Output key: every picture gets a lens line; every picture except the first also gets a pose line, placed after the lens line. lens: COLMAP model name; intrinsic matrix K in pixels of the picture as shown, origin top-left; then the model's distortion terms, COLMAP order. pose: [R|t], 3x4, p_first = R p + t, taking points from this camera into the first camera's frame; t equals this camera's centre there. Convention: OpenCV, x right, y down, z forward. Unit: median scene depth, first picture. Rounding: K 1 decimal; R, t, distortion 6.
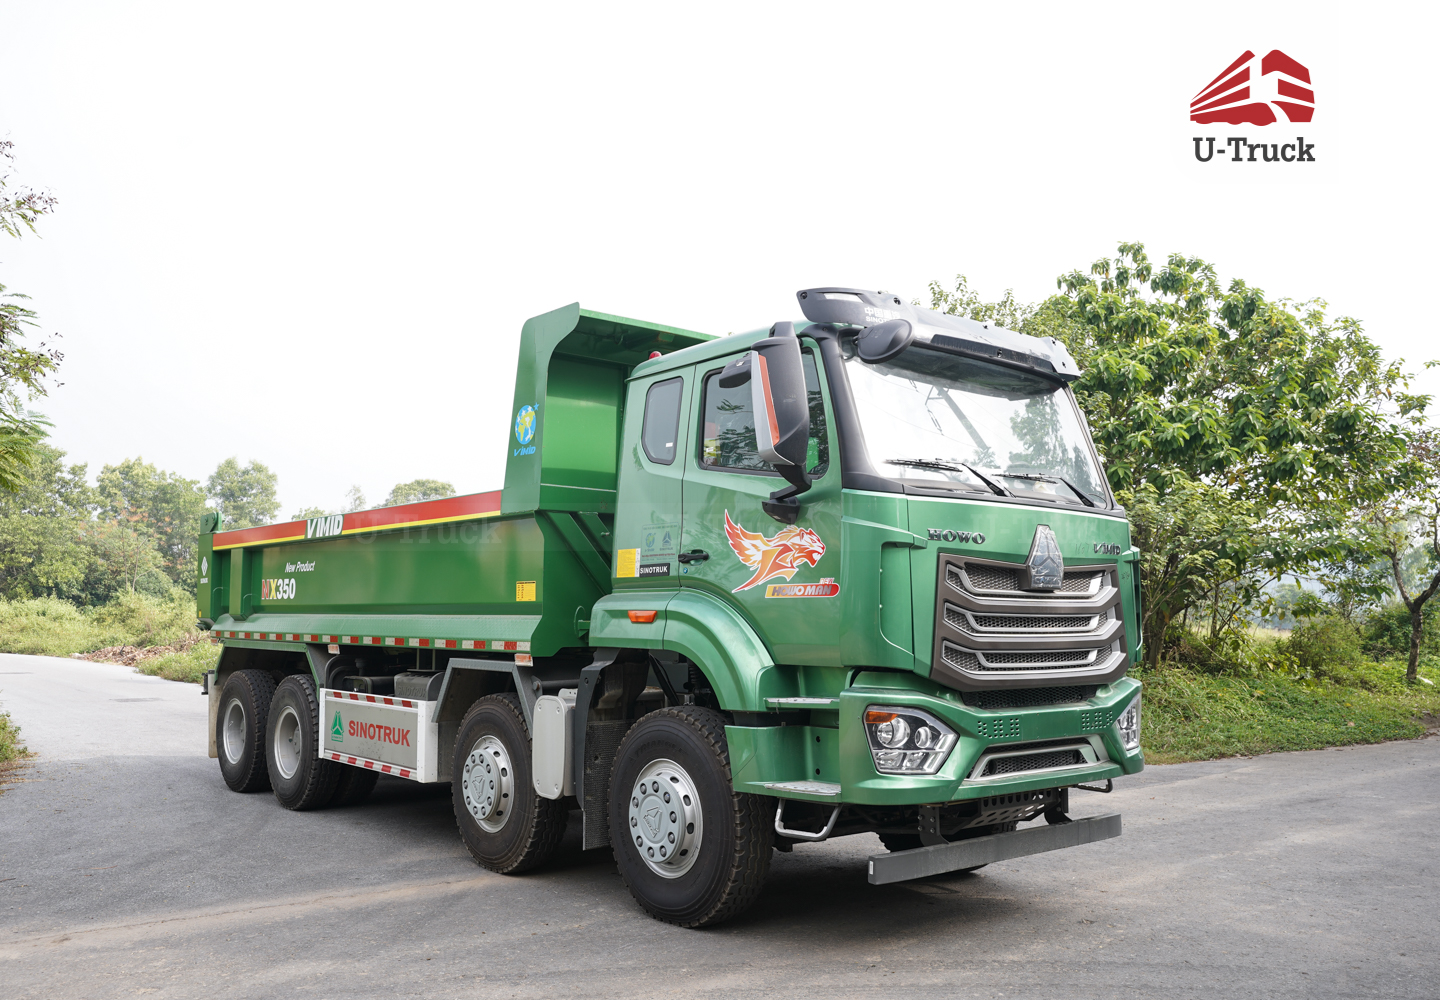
lens RADIAL K [[1203.8, 0, 720.0], [0, 1203.8, 500.0], [0, 0, 1]] dist [0.001550, 0.001015]
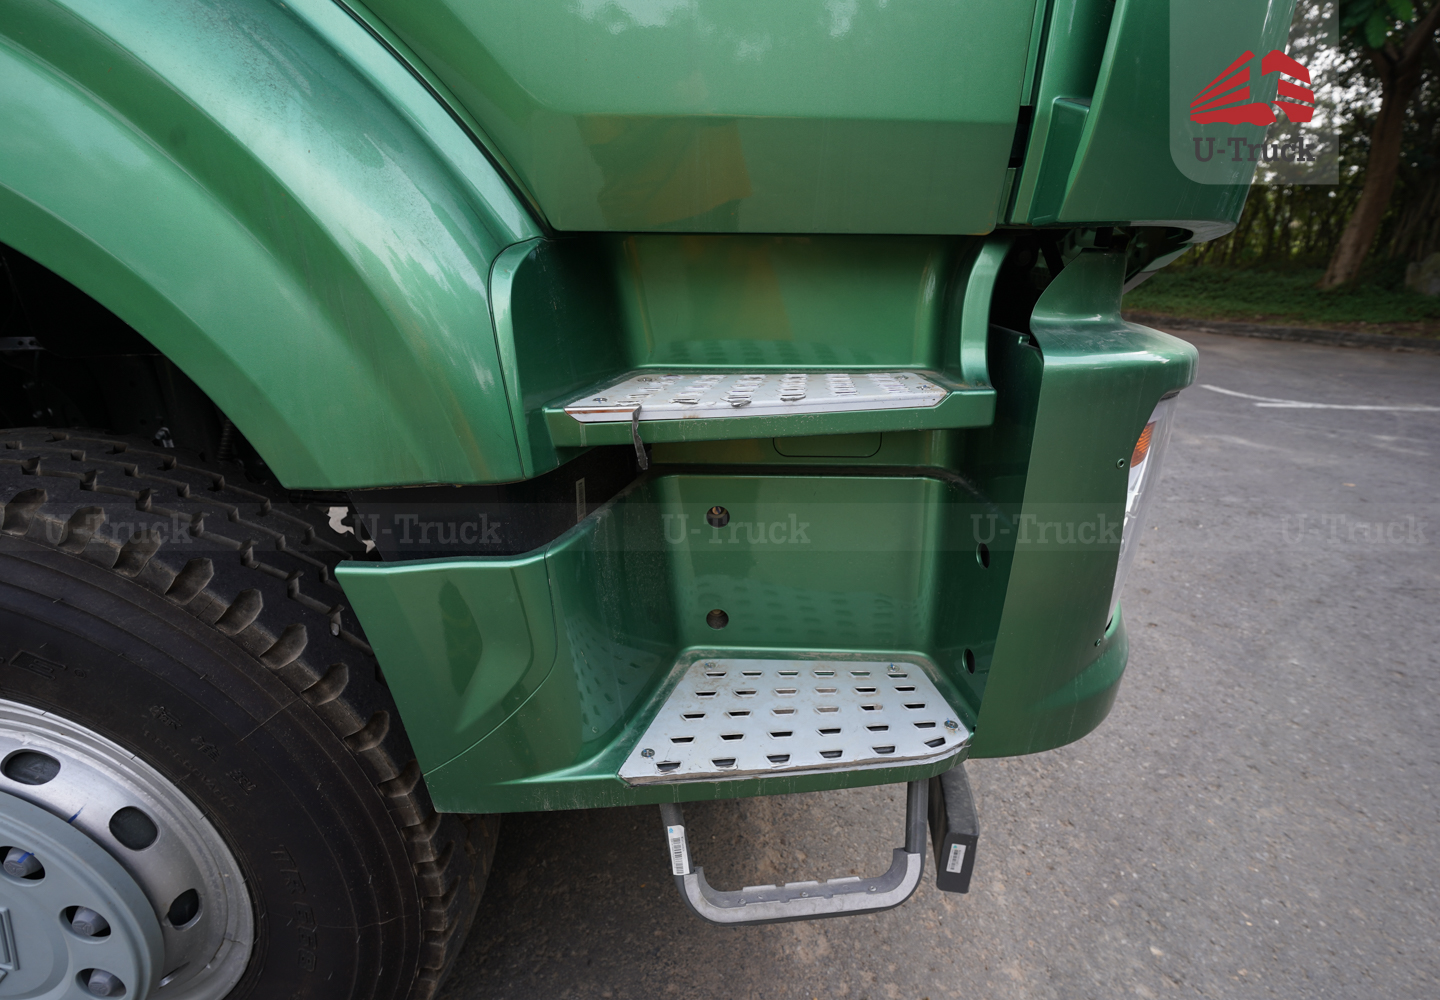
lens RADIAL K [[748.7, 0, 720.0], [0, 748.7, 500.0], [0, 0, 1]] dist [-0.000323, 0.000001]
pose [[0.692876, -0.265556, 0.670375, -0.030641], [-0.062977, 0.903872, 0.423142, 0.120497], [-0.718301, -0.335403, 0.609548, 0.880720]]
